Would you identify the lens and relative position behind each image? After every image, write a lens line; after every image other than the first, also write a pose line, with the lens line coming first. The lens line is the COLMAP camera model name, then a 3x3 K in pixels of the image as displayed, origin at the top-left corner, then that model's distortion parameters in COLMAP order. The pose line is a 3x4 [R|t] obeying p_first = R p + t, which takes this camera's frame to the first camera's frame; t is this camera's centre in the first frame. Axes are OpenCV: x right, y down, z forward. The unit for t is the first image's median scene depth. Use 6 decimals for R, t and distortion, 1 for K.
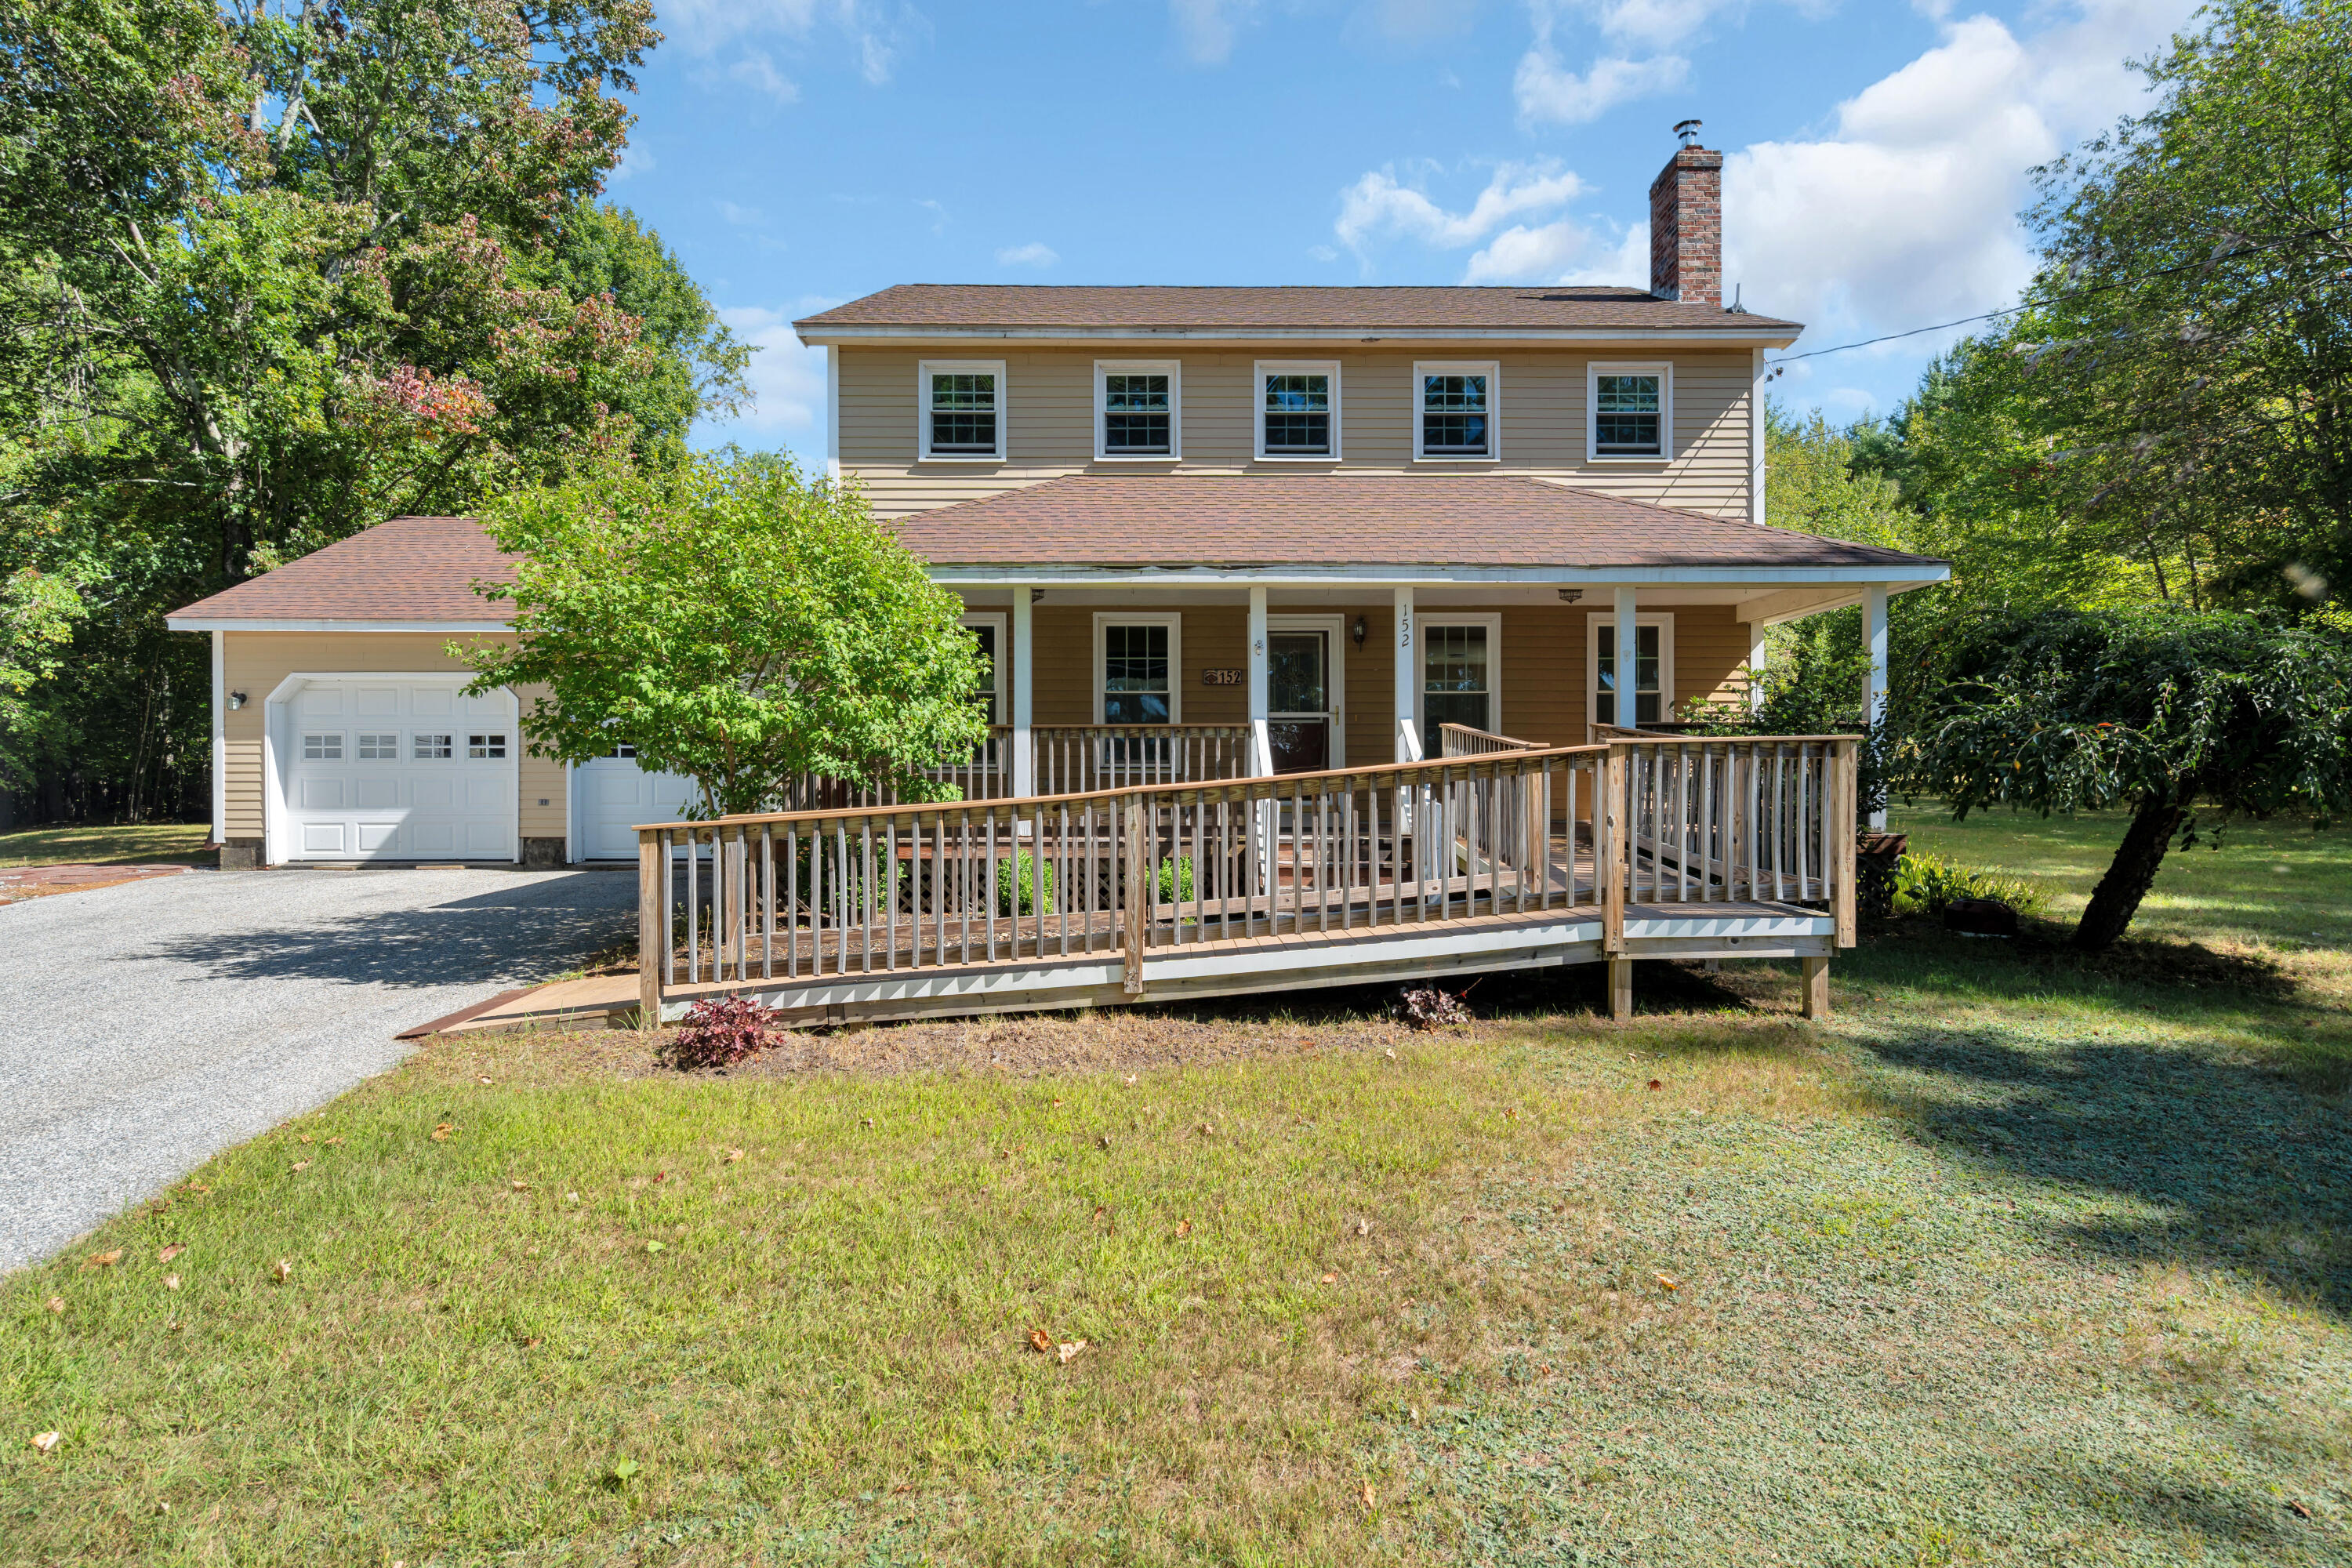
lens RADIAL K [[1186.8, 0, 1176.2], [0, 1186.8, 780.4], [0, 0, 1]] dist [0.005253, 0.002181]
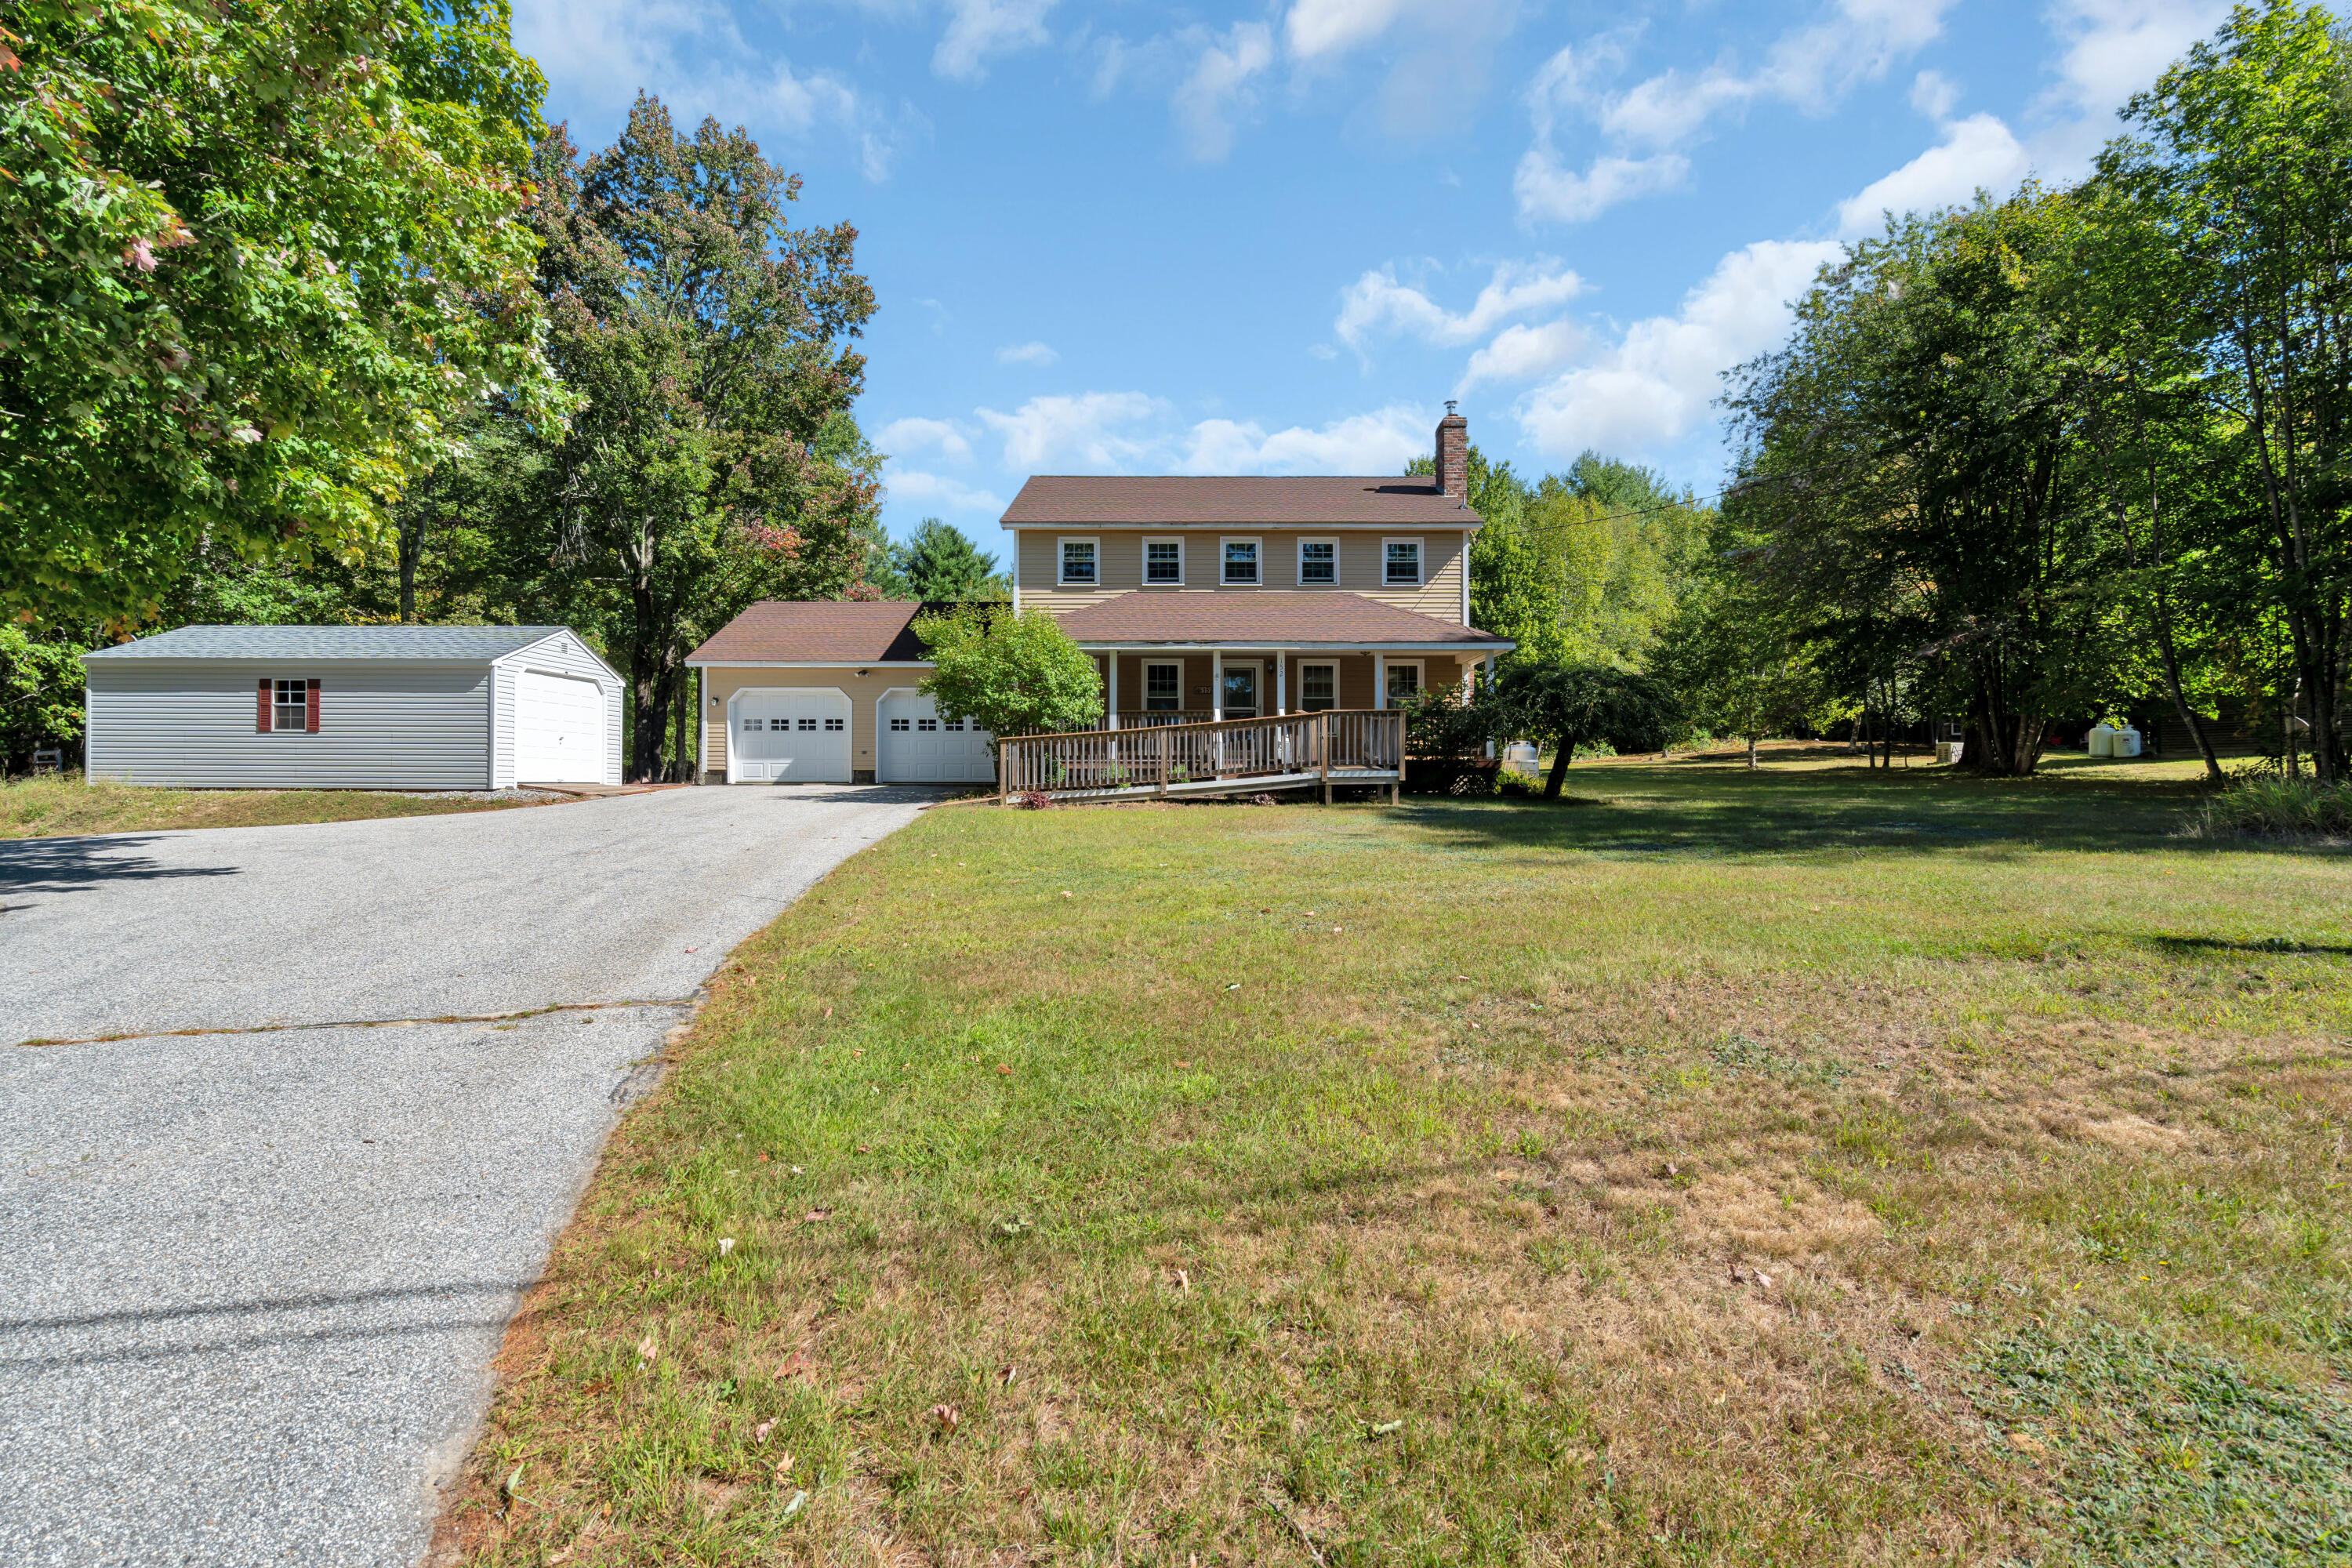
lens RADIAL K [[1061.9, 0, 1176.0], [0, 1061.9, 784.0], [0, 0, 1]] dist [-0.010275, -0.000154]
pose [[0.999910, 0.003020, -0.013109, 0.013938], [-0.003022, 0.999995, -0.000088, 0.071572], [0.013108, 0.000127, 0.999914, -0.791295]]
